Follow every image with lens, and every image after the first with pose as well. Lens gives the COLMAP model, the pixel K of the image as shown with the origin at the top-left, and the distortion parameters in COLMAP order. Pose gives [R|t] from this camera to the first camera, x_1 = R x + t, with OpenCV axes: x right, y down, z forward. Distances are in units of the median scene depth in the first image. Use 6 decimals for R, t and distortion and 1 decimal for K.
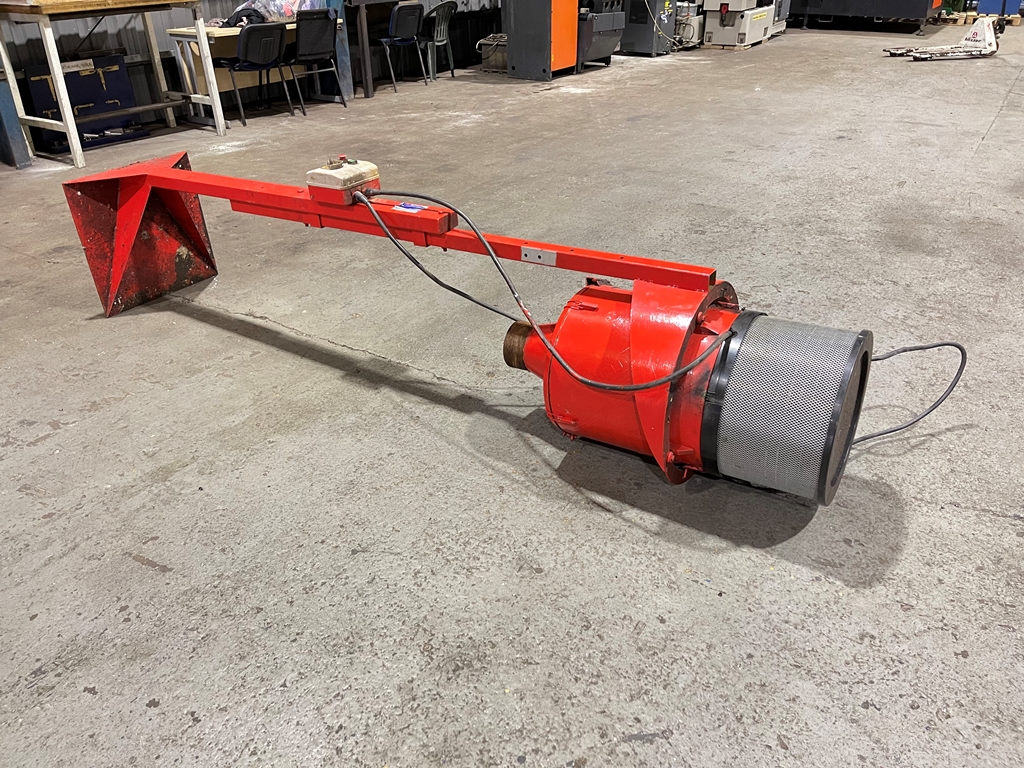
lens RADIAL K [[773.2, 0, 508.9], [0, 773.2, 392.1], [0, 0, 1]] dist [0.070501, -0.094829]
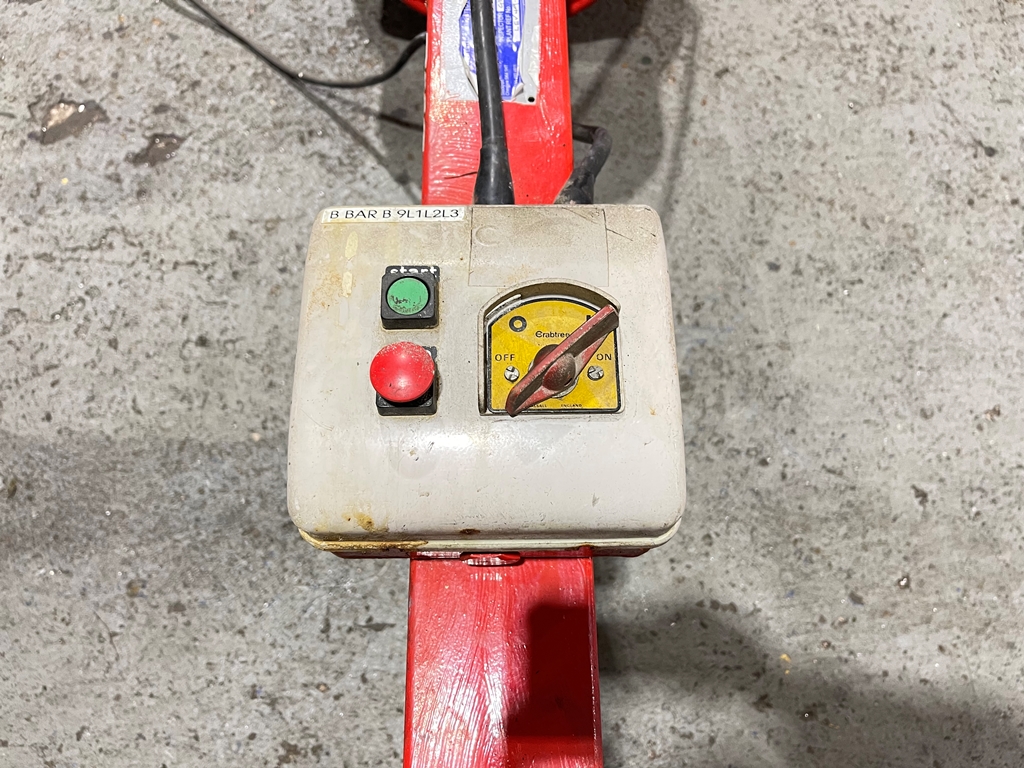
lens RADIAL K [[773.2, 0, 508.9], [0, 773.2, 392.1], [0, 0, 1]] dist [0.070501, -0.094829]
pose [[-0.556979, -0.758717, 0.337821, -0.308274], [0.431784, 0.082932, 0.898156, -0.467606], [-0.709462, 0.646120, 0.281410, 1.097458]]
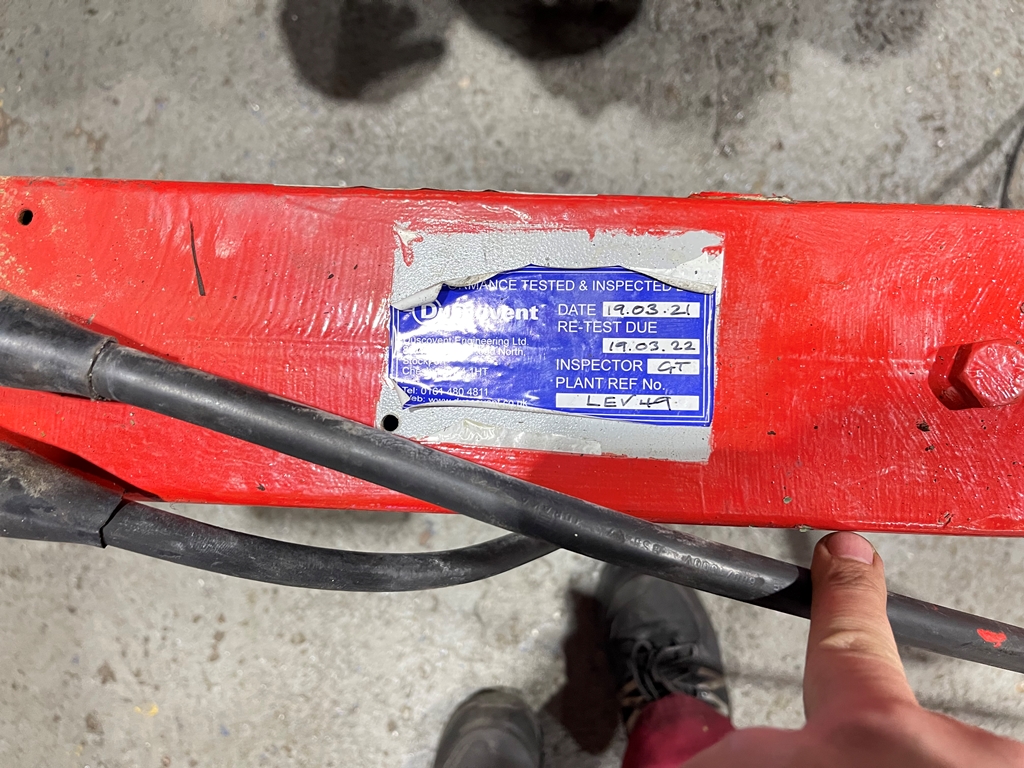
lens RADIAL K [[774.4, 0, 512.0], [0, 774.4, 384.0], [0, 0, 1]] dist [0.087620, -0.123560]
pose [[0.856913, -0.512873, 0.051585, -0.154951], [0.234055, 0.476309, 0.847555, -0.349975], [-0.459259, -0.714207, 0.528195, 1.042291]]
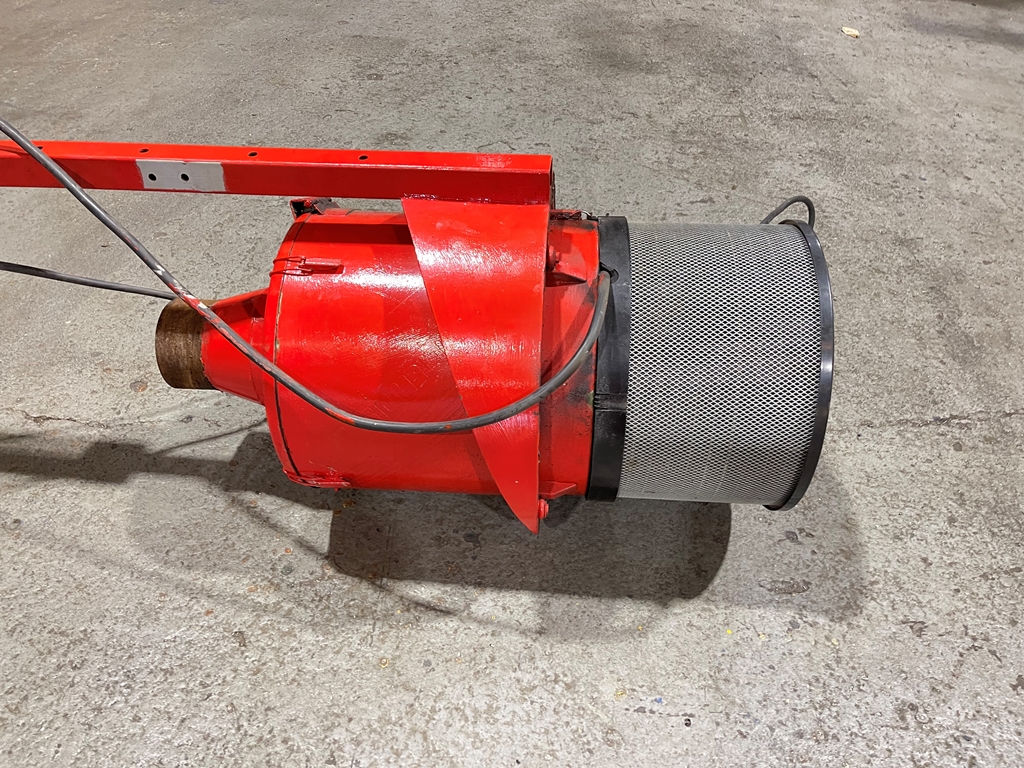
lens RADIAL K [[773.2, 0, 508.9], [0, 773.2, 392.1], [0, 0, 1]] dist [0.070501, -0.094829]
pose [[0.883243, -0.276075, 0.379030, -0.003400], [0.200706, 0.953104, 0.226516, -0.116955], [-0.423790, -0.123995, 0.897233, 0.464071]]
